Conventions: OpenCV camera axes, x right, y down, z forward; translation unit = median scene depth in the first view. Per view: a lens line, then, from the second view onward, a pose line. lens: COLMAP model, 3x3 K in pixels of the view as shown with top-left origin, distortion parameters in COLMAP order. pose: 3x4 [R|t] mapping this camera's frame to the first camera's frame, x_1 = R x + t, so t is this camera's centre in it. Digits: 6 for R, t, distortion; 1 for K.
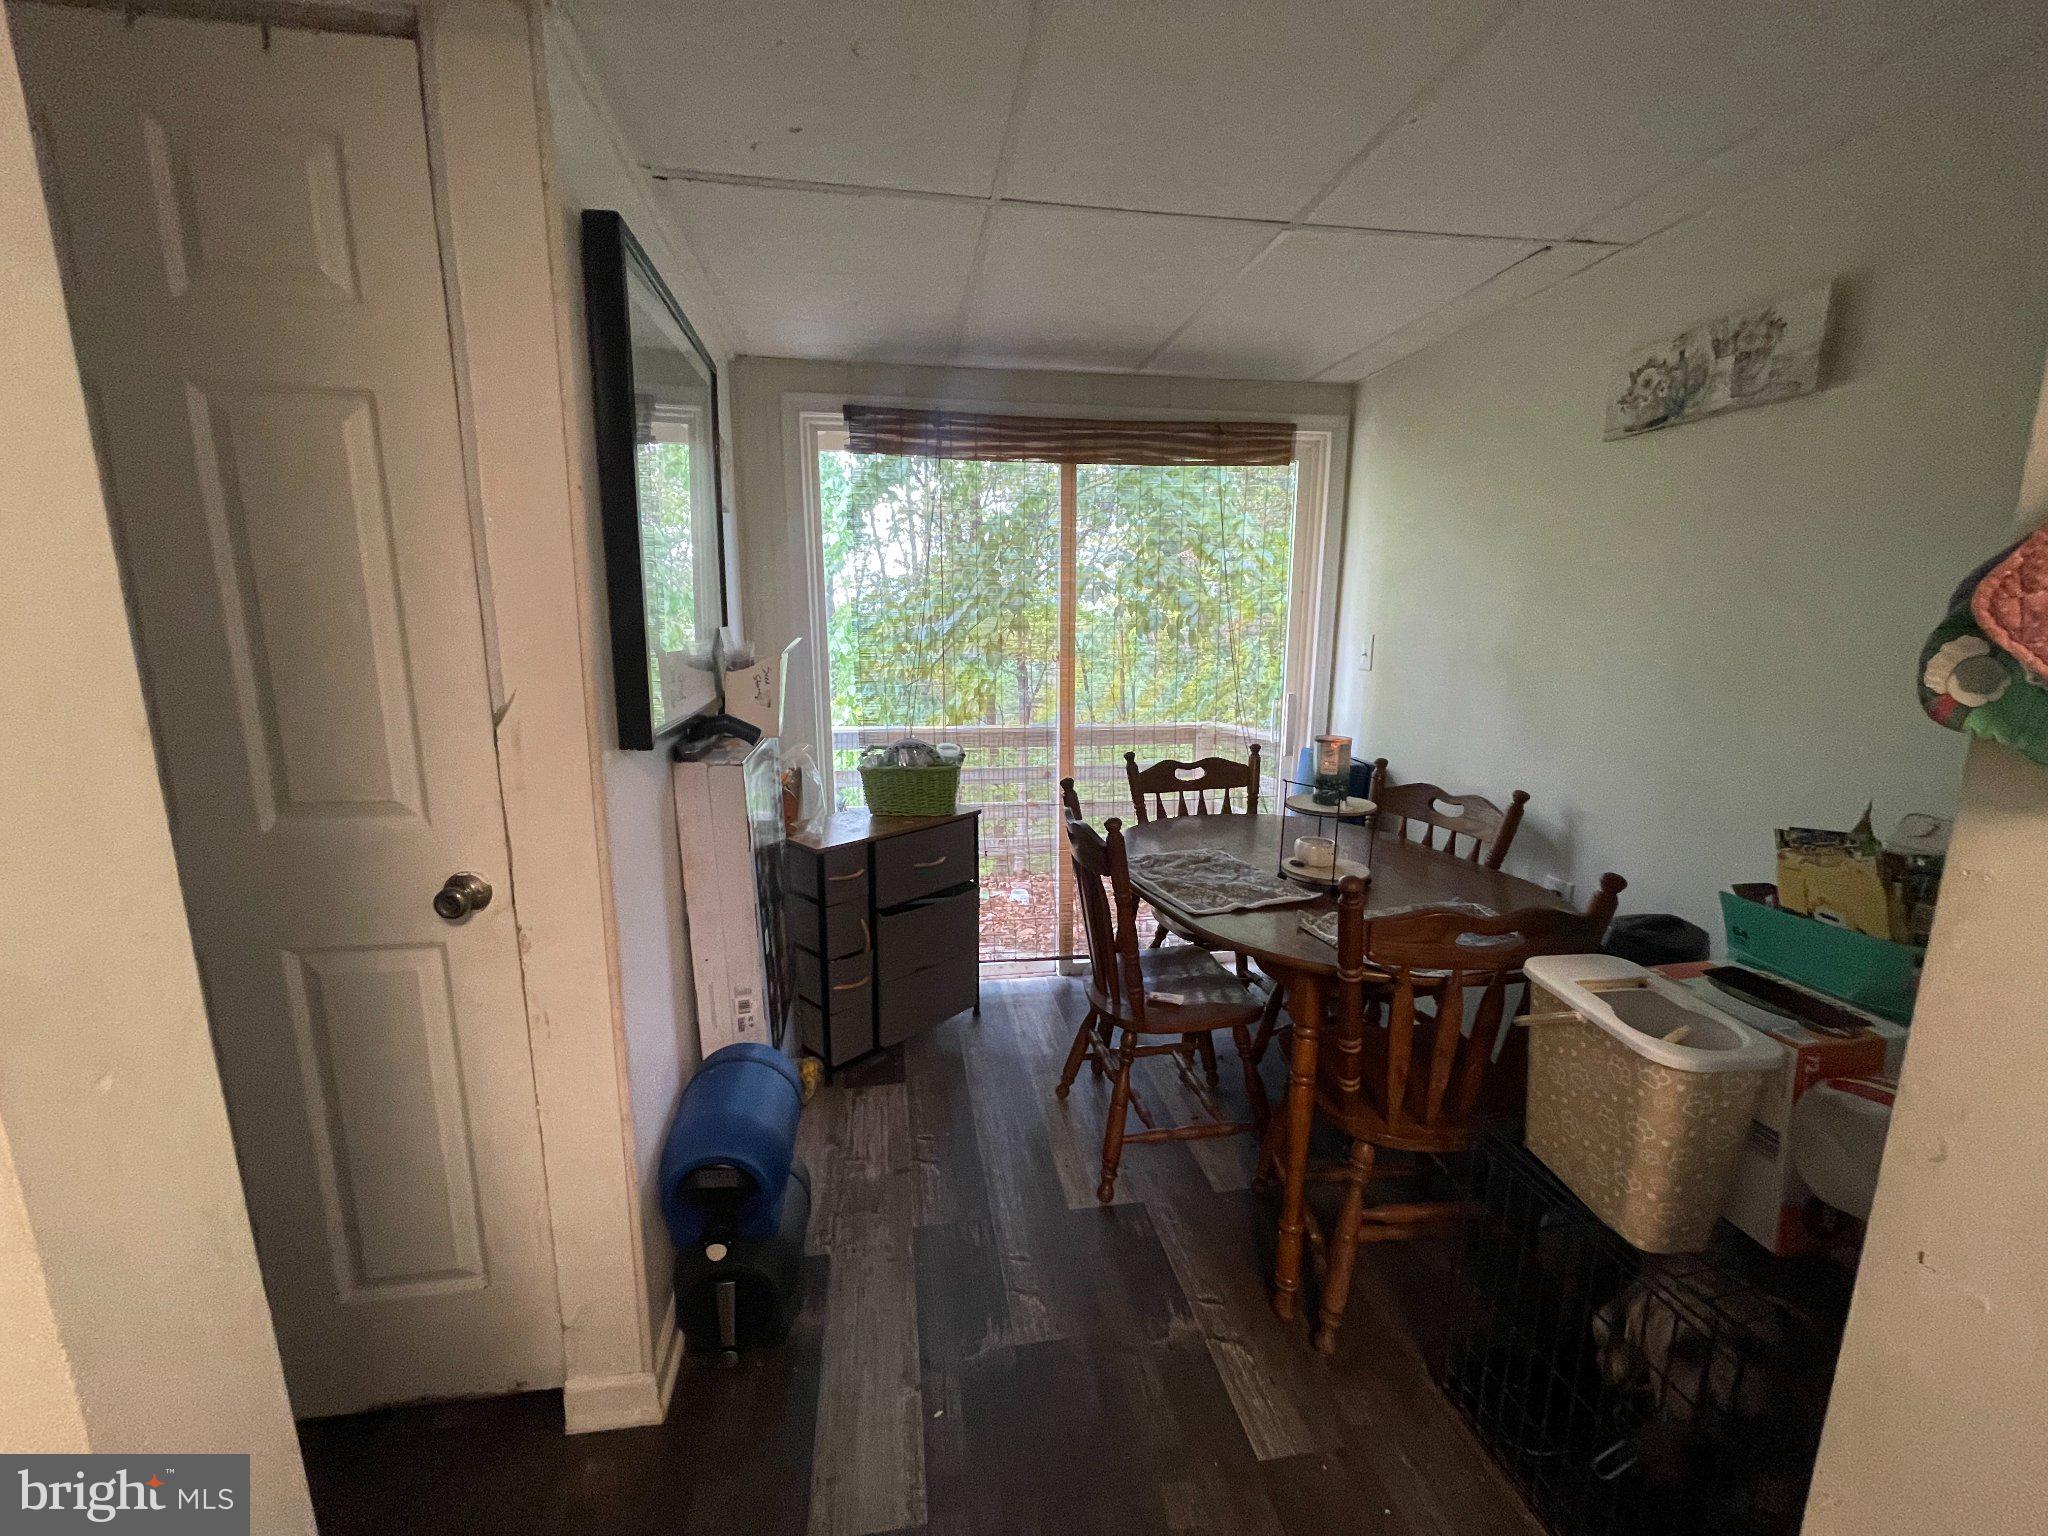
lens RADIAL K [[820.8, 0, 1023.1], [0, 820.8, 766.0], [0, 0, 1]] dist [0.001633, -0.000763]
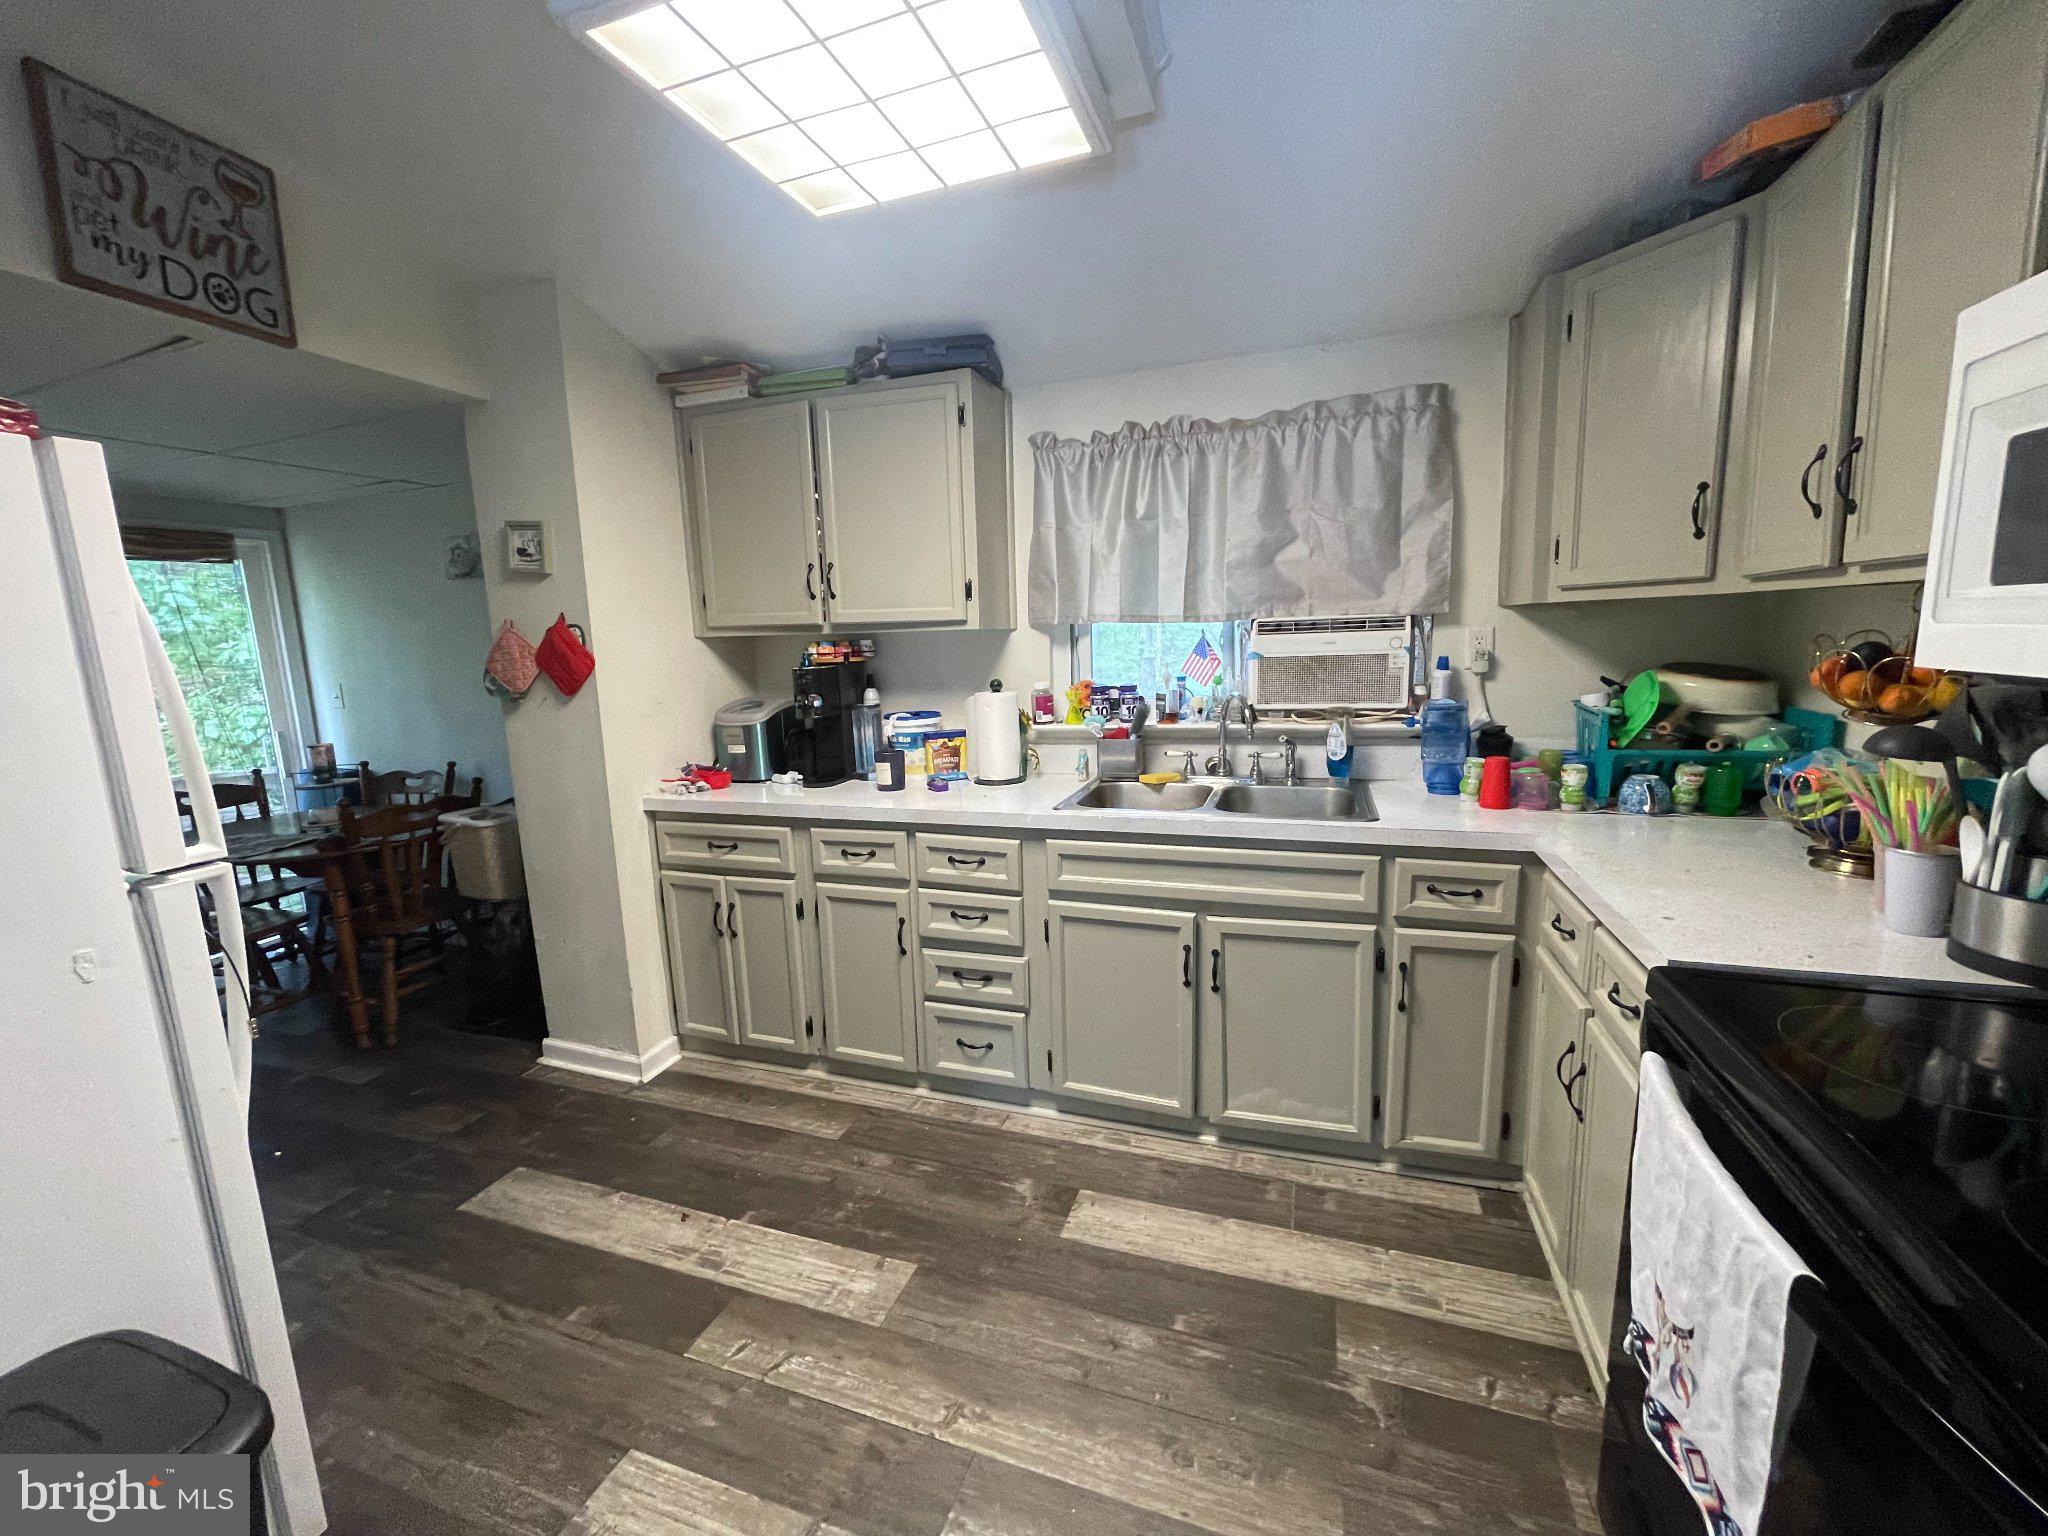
lens RADIAL K [[820.8, 0, 1013.3], [0, 820.8, 764.2], [0, 0, 1]] dist [0.001633, -0.000763]
pose [[0.488145, -0.153259, 0.859201, -0.319178], [0.200466, 0.977829, 0.060527, 0.155733], [-0.849428, 0.142694, 0.508046, -0.887618]]
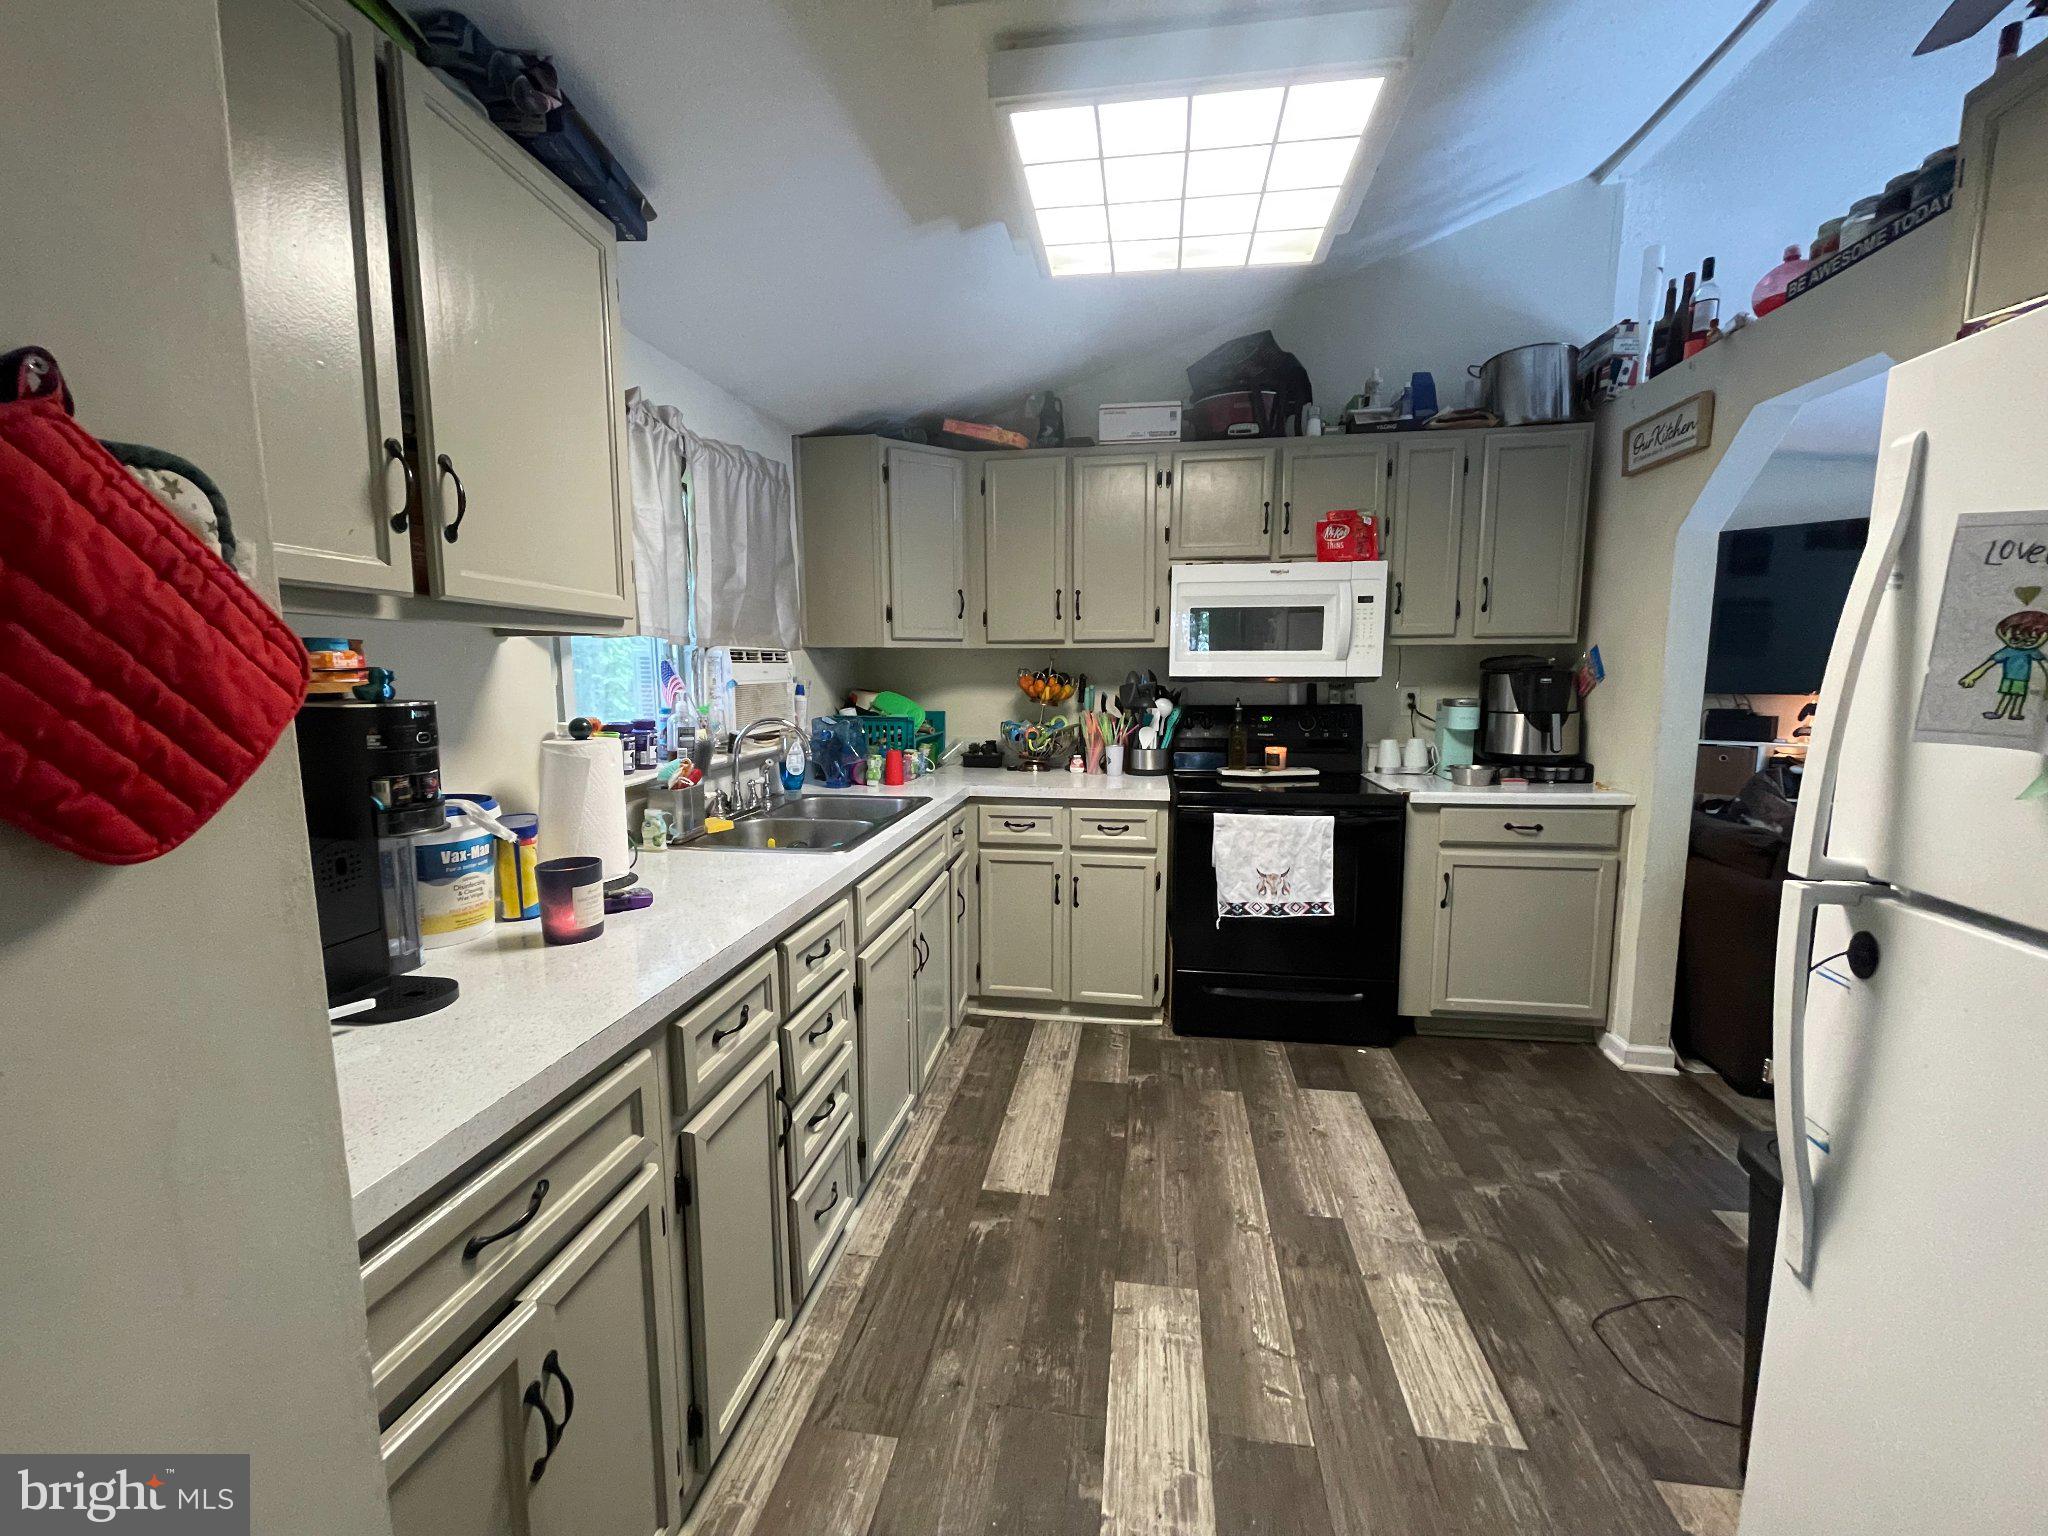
lens RADIAL K [[820.8, 0, 1020.8], [0, 820.8, 764.1], [0, 0, 1]] dist [0.001633, -0.000763]
pose [[-0.946299, -0.037313, 0.321132, 0.274410], [0.062811, 0.953170, 0.295840, -0.134223], [-0.317132, 0.300123, -0.899641, 0.732900]]
